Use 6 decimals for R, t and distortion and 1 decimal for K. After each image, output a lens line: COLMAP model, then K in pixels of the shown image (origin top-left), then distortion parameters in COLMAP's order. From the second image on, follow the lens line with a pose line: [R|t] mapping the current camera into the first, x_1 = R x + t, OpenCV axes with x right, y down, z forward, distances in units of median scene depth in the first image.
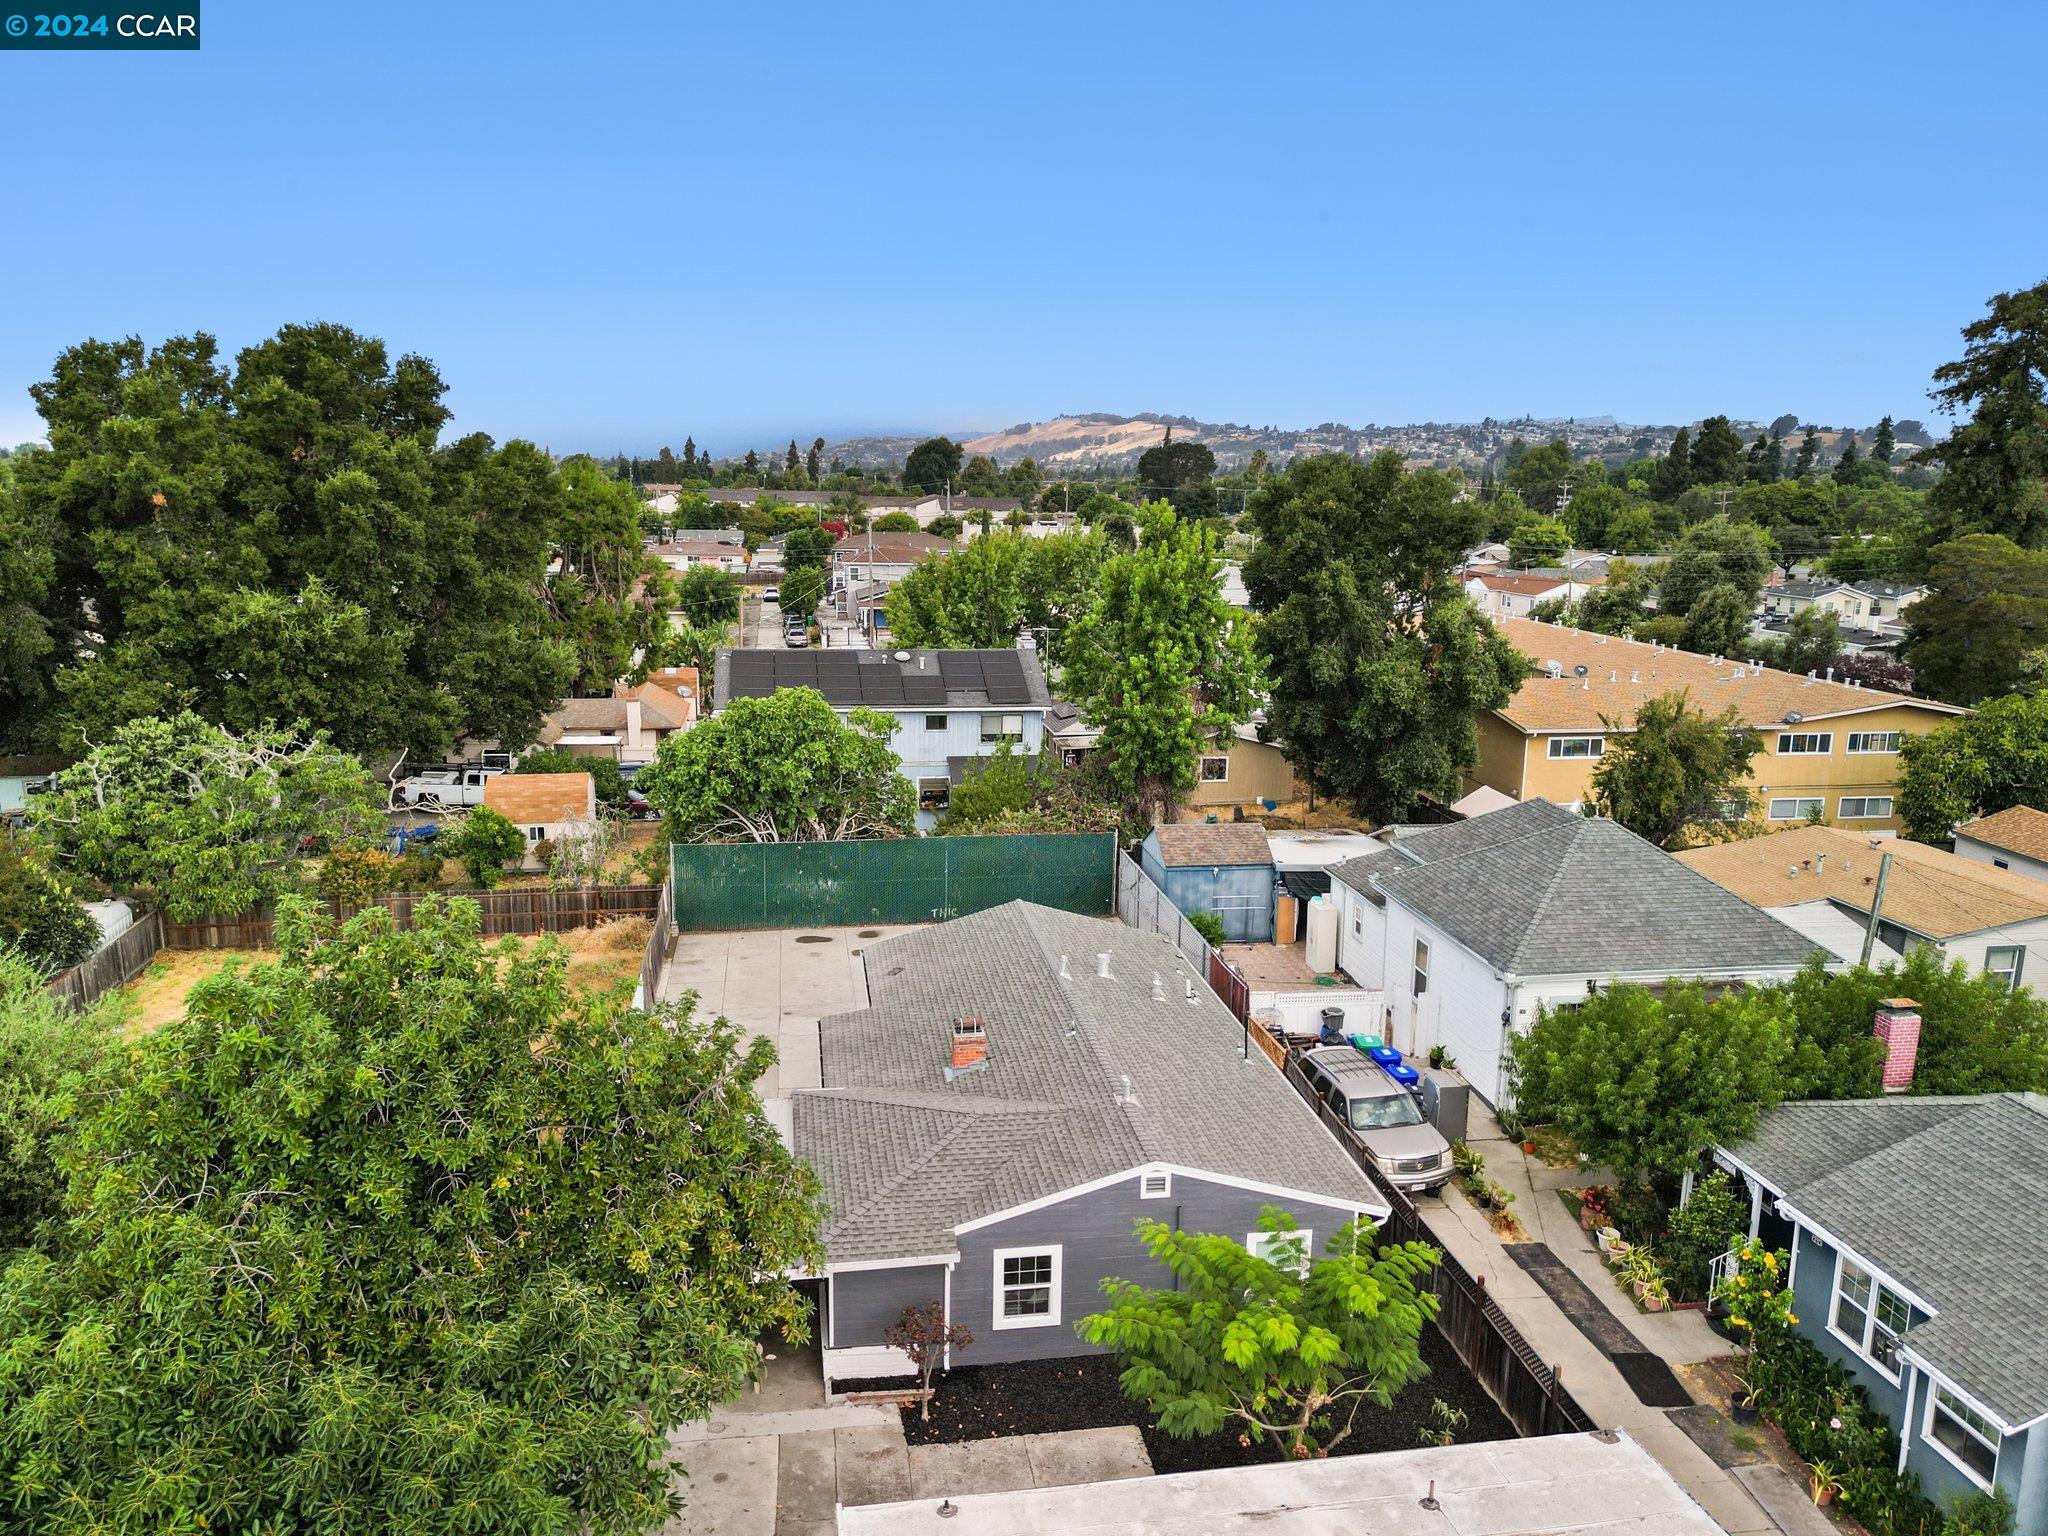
lens RADIAL K [[1462.0, 0, 1024.0], [0, 1462.0, 768.0], [0, 0, 1]] dist [0.081094, -0.103938]
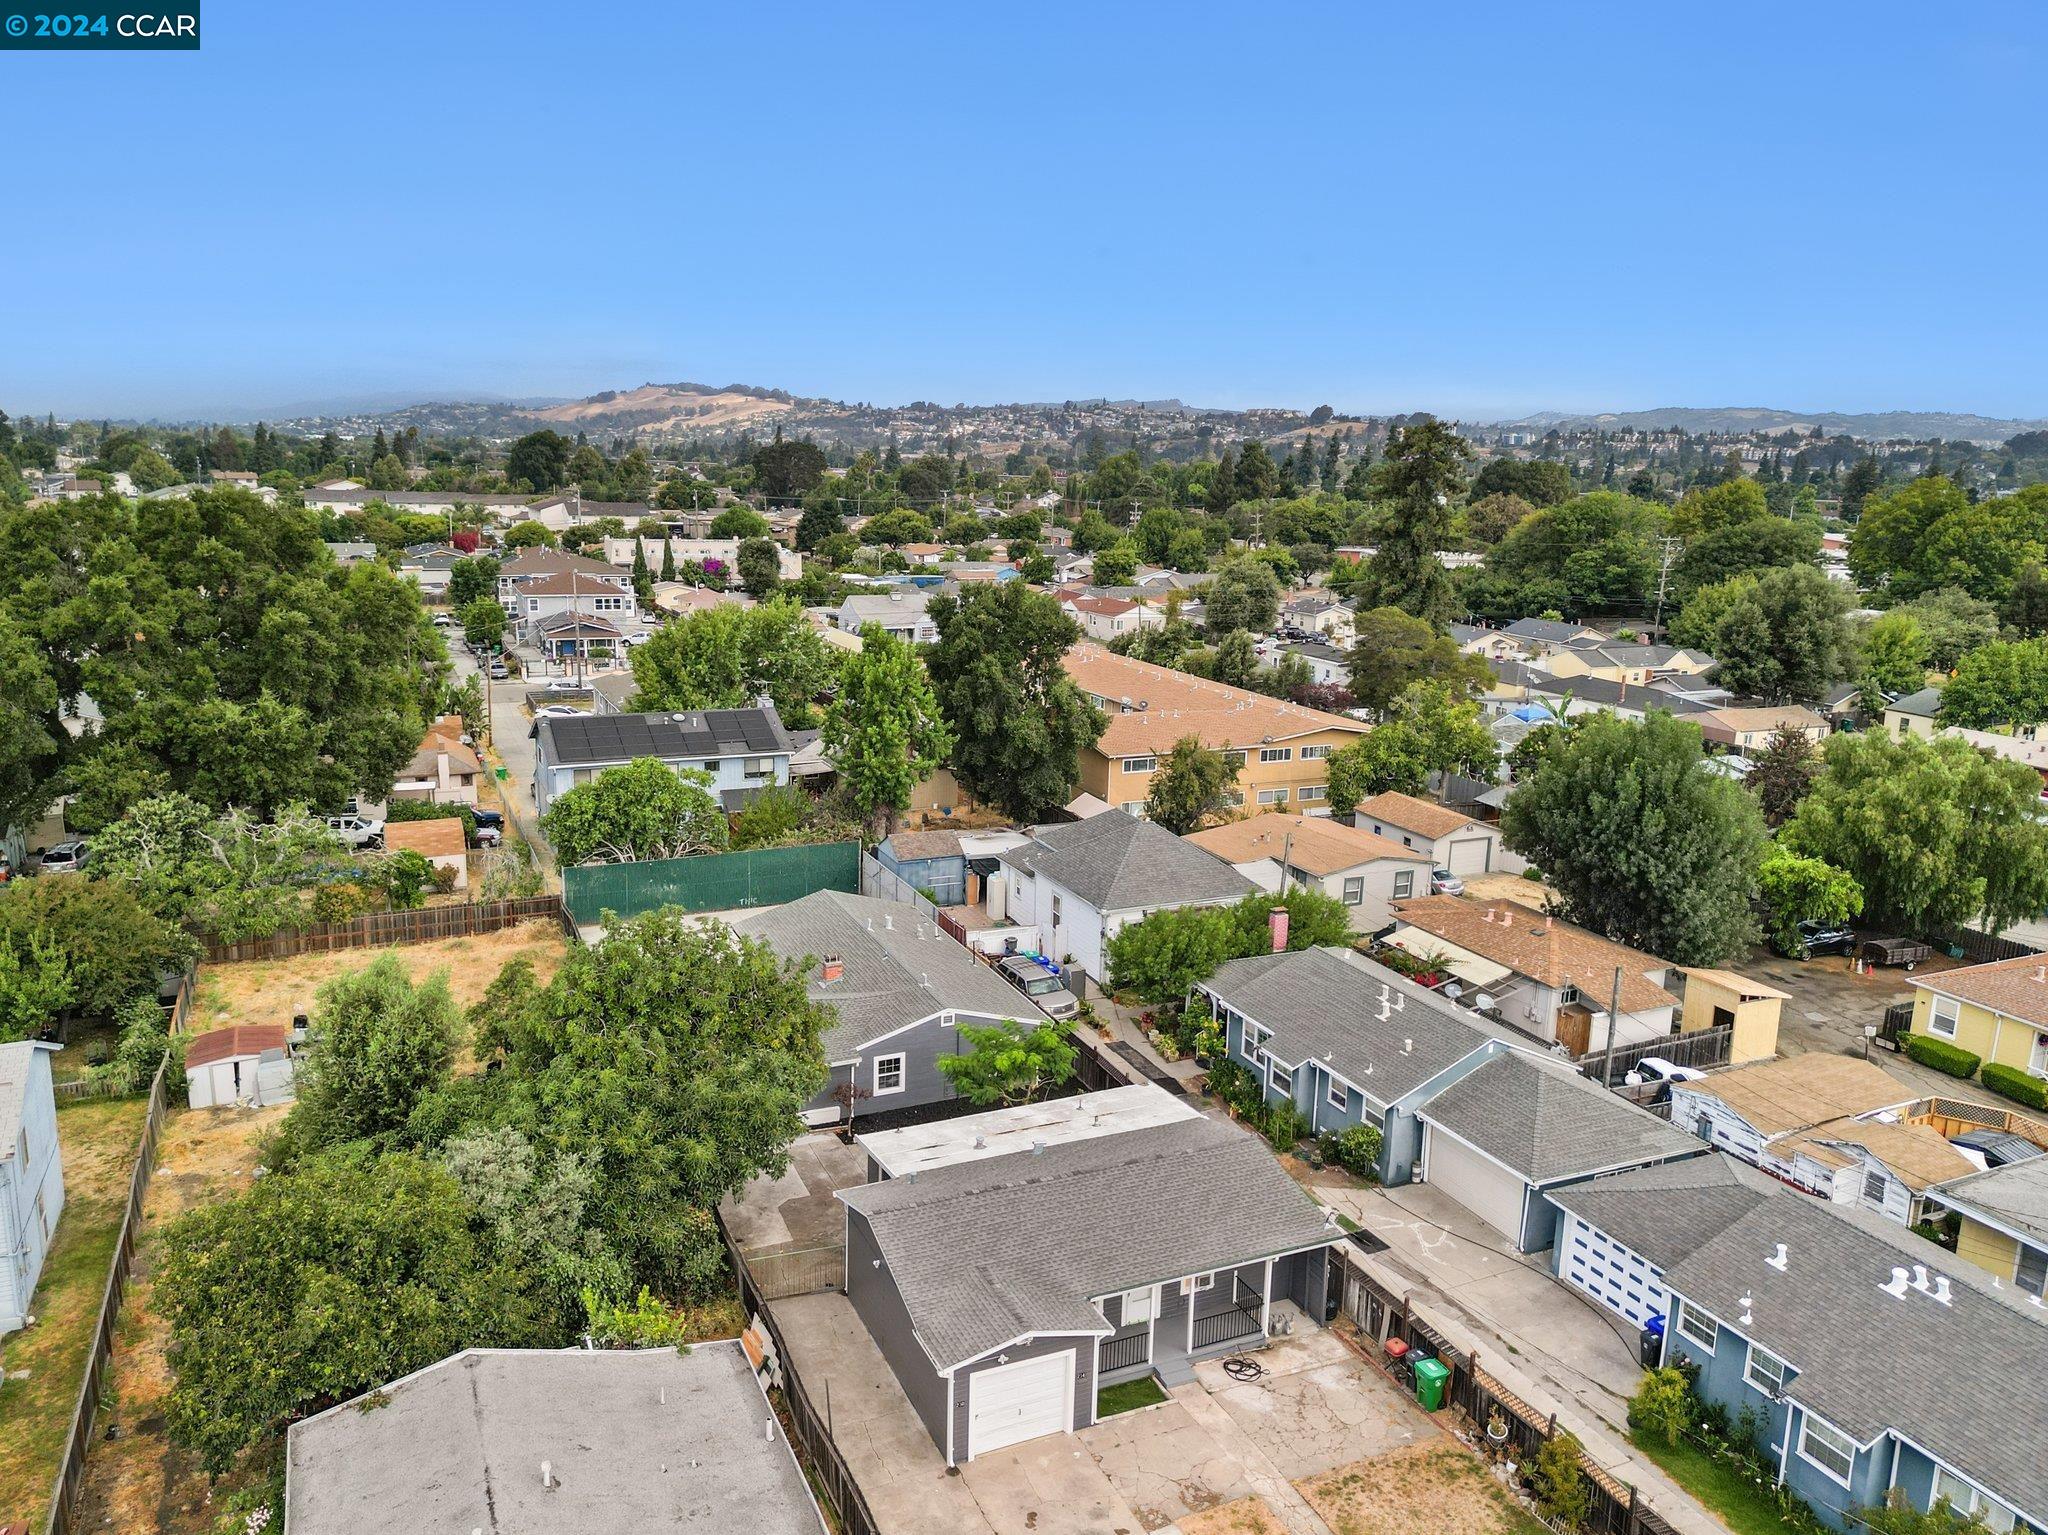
lens RADIAL K [[1462.0, 0, 1024.0], [0, 1462.0, 767.5], [0, 0, 1]] dist [0.081094, -0.103938]
pose [[0.964215, -0.045820, 0.261133, -0.171287], [0.041345, 0.998889, 0.022607, -0.061093], [-0.261879, -0.011002, 0.965038, -0.534115]]
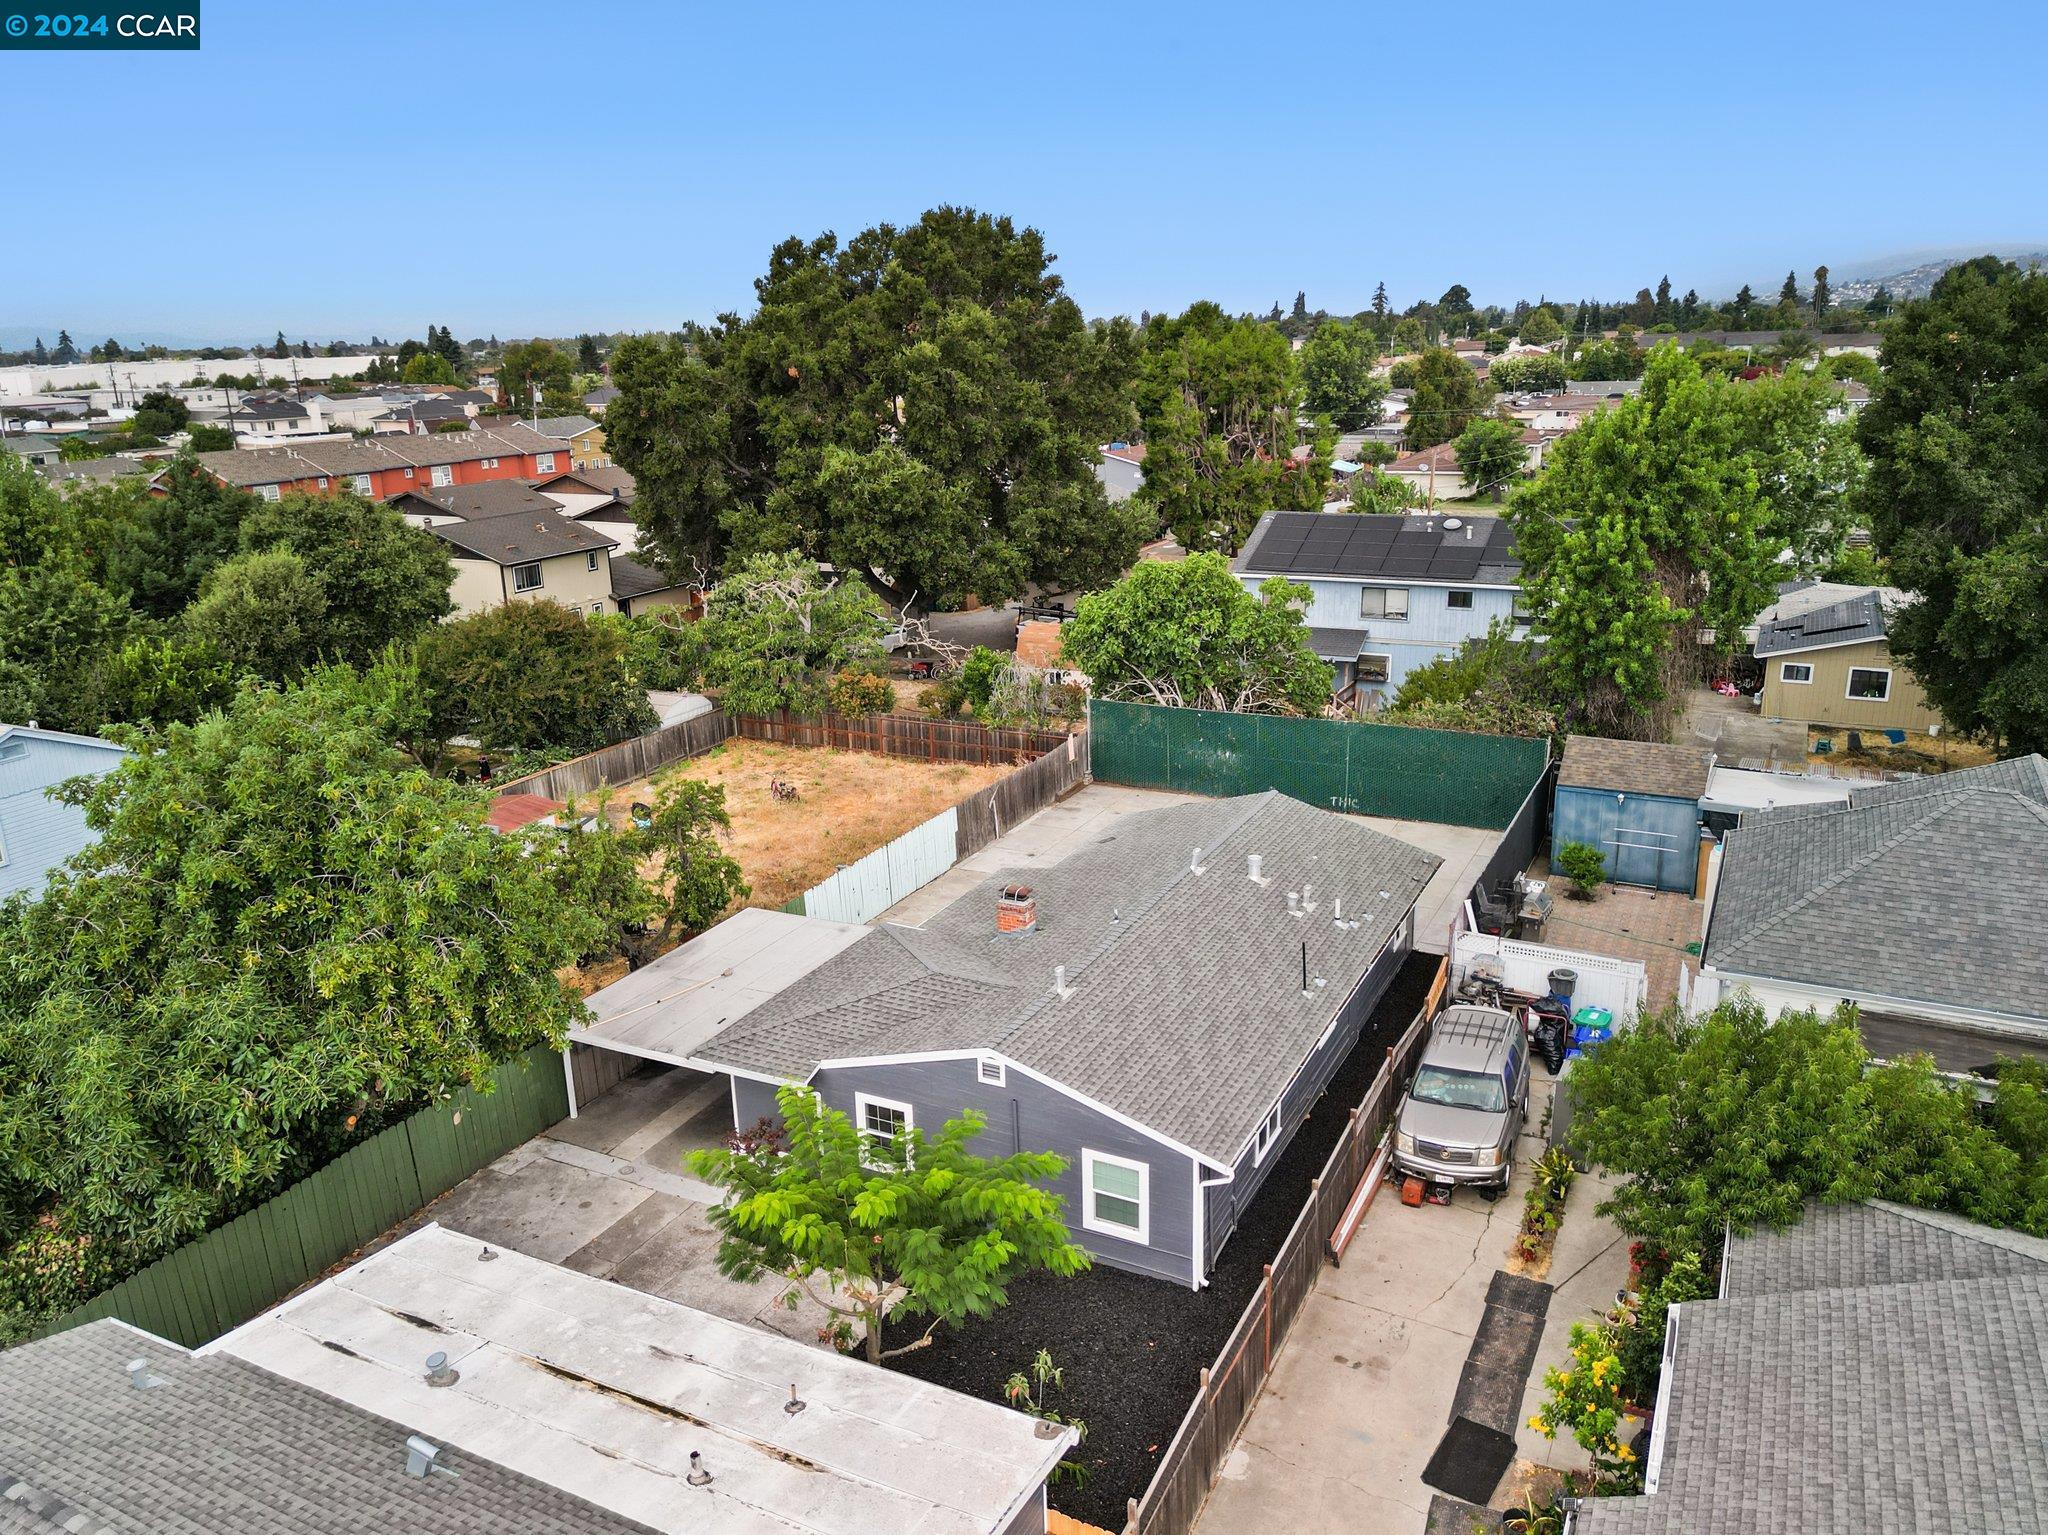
lens RADIAL K [[1481.1, 0, 1024.0], [0, 1481.1, 767.5], [0, 0, 1]] dist [0.087103, -0.110412]
pose [[0.805737, 0.132391, -0.577287, 0.331676], [-0.079701, 0.990068, 0.115814, -0.017258], [0.586886, -0.047305, 0.808286, 0.112697]]
